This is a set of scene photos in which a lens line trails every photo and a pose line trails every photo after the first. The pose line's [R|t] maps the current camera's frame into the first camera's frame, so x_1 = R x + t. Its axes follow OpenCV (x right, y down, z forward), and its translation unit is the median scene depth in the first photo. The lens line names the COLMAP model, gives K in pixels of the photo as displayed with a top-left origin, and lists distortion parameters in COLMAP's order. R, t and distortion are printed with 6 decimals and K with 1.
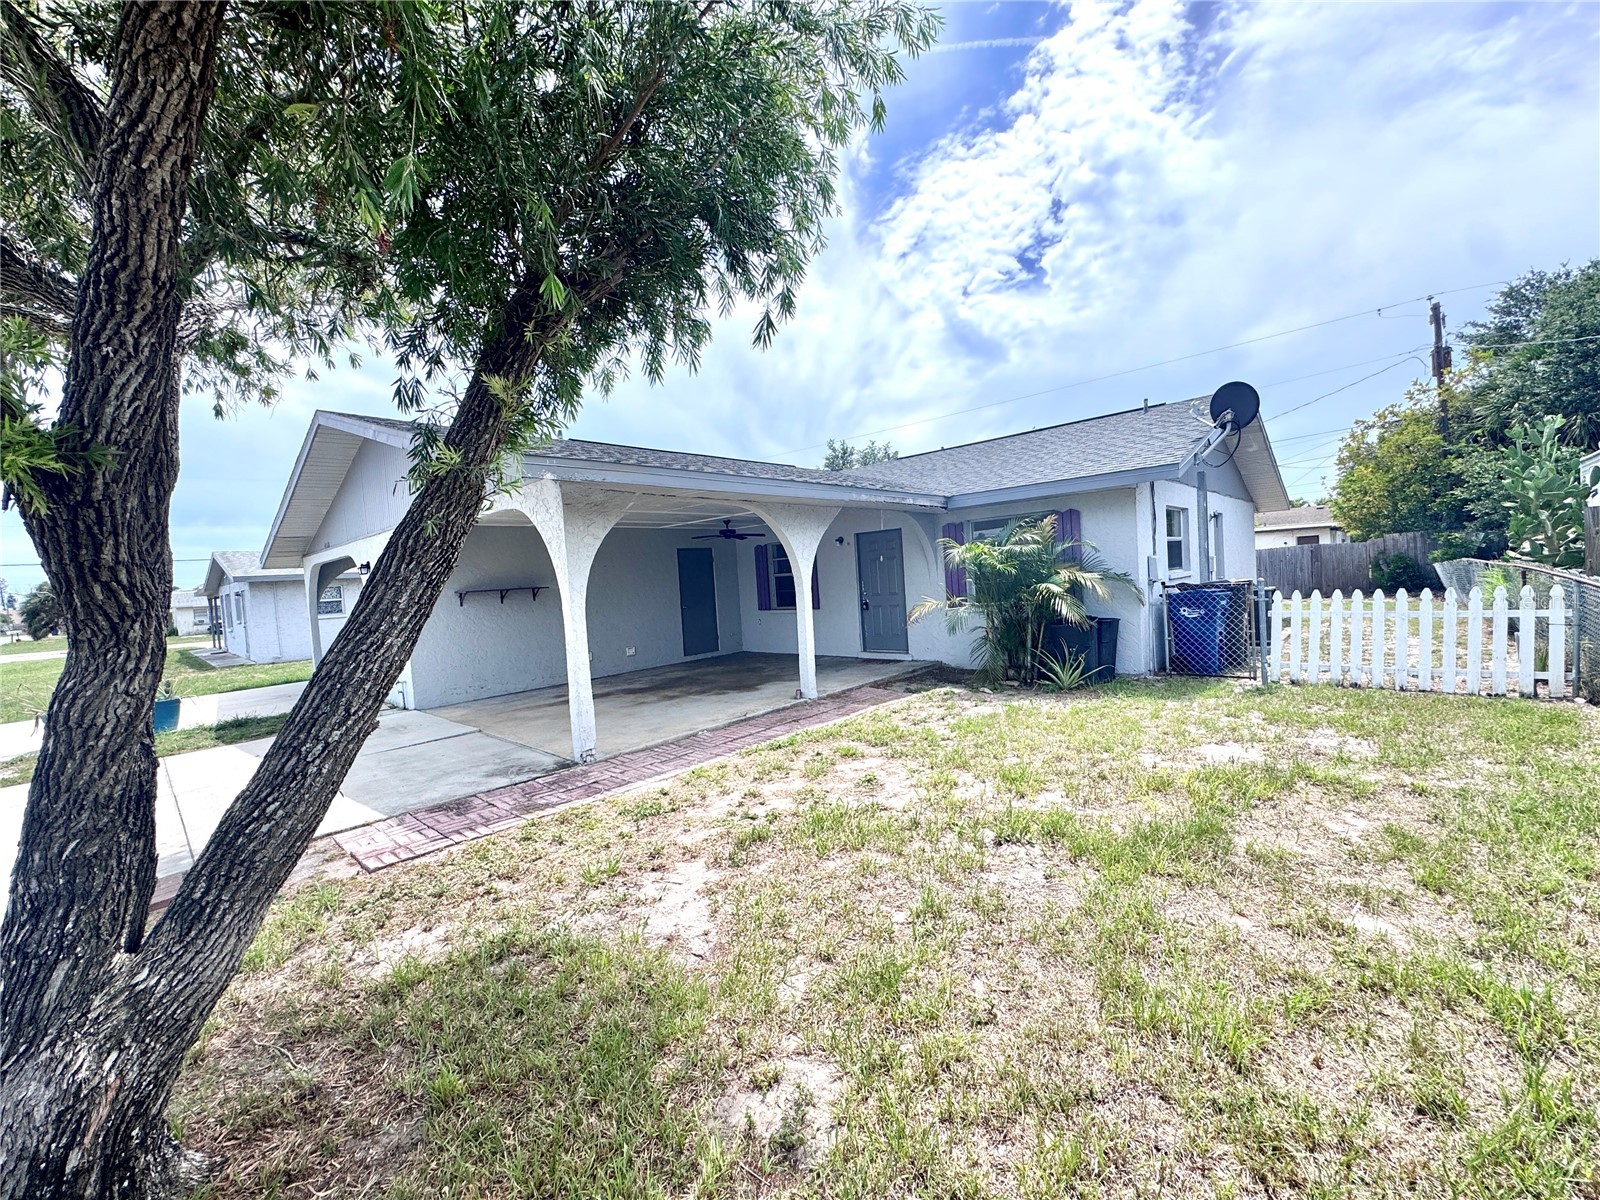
lens RADIAL K [[643.6, 0, 802.1], [0, 643.6, 600.9], [0, 0, 1]] dist [-0.004676, 0.000747]
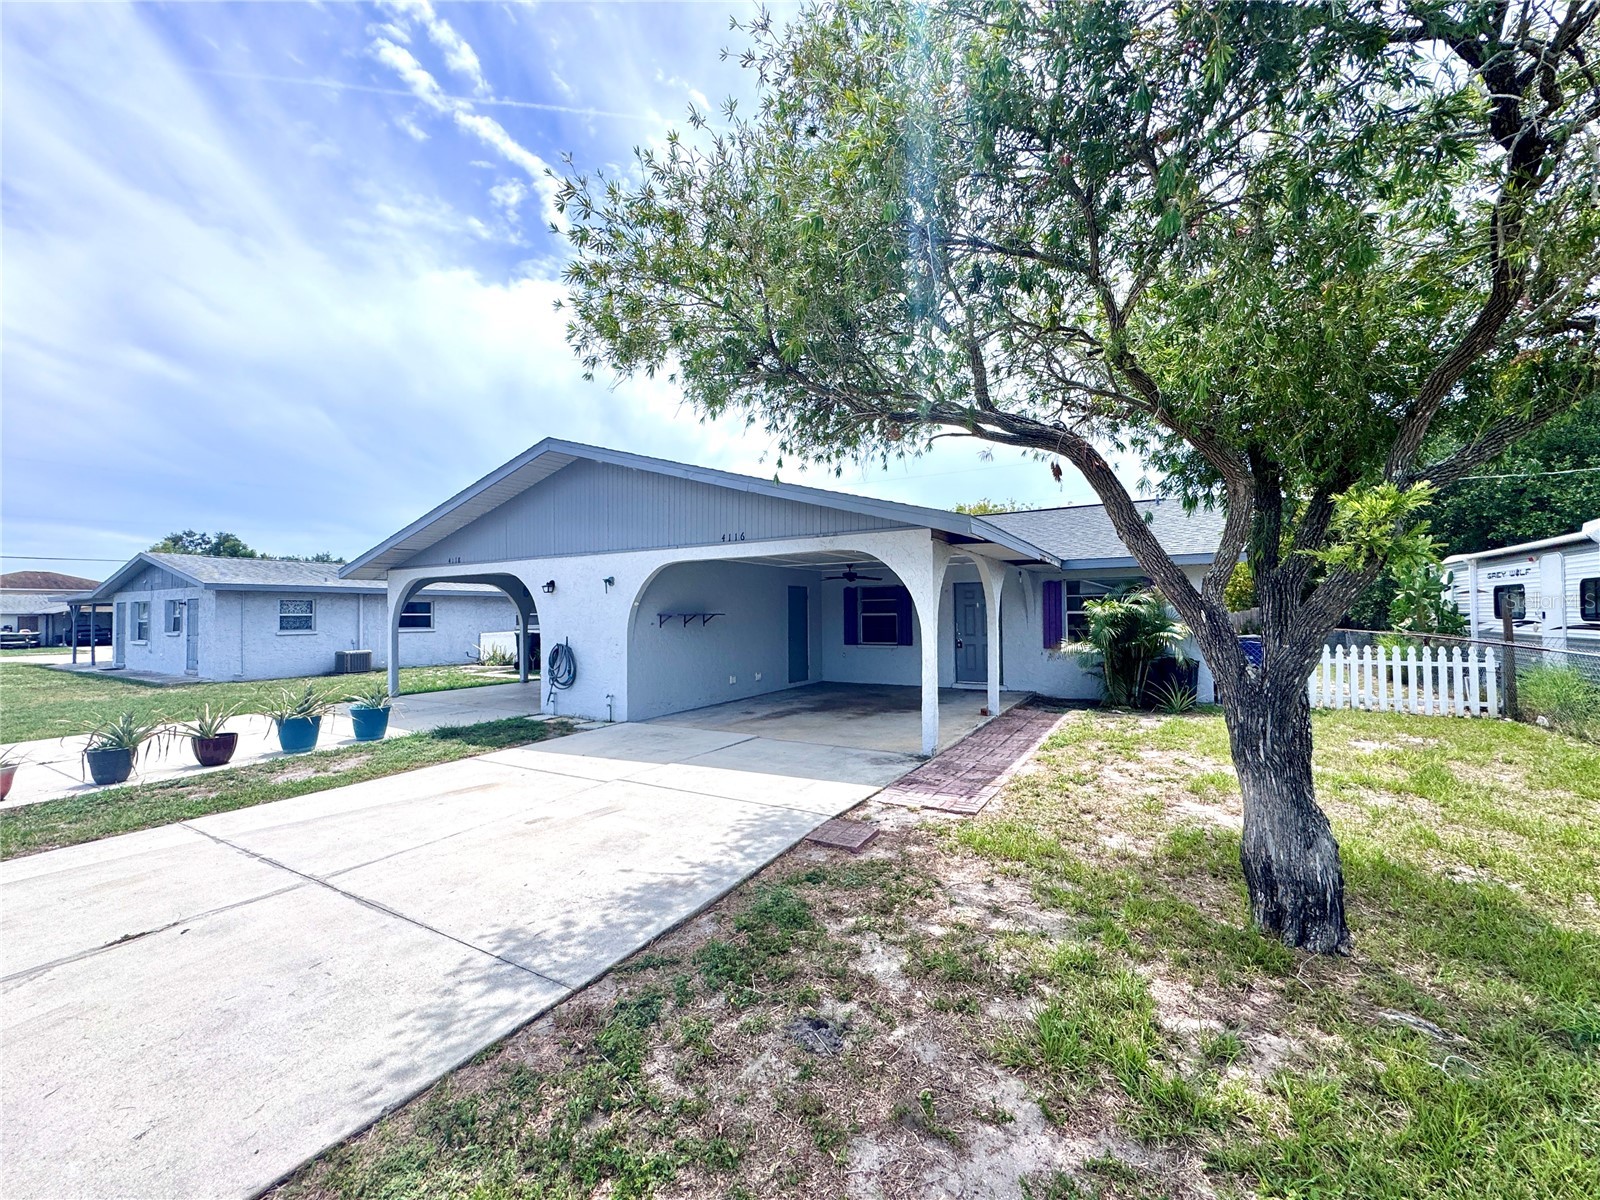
lens RADIAL K [[643.6, 0, 800.0], [0, 643.6, 601.0], [0, 0, 1]] dist [-0.004676, 0.000747]
pose [[0.976541, 0.054828, 0.208235, -0.814035], [-0.041388, 0.996802, -0.068359, 0.040875], [-0.211317, 0.058137, 0.975687, -0.188537]]
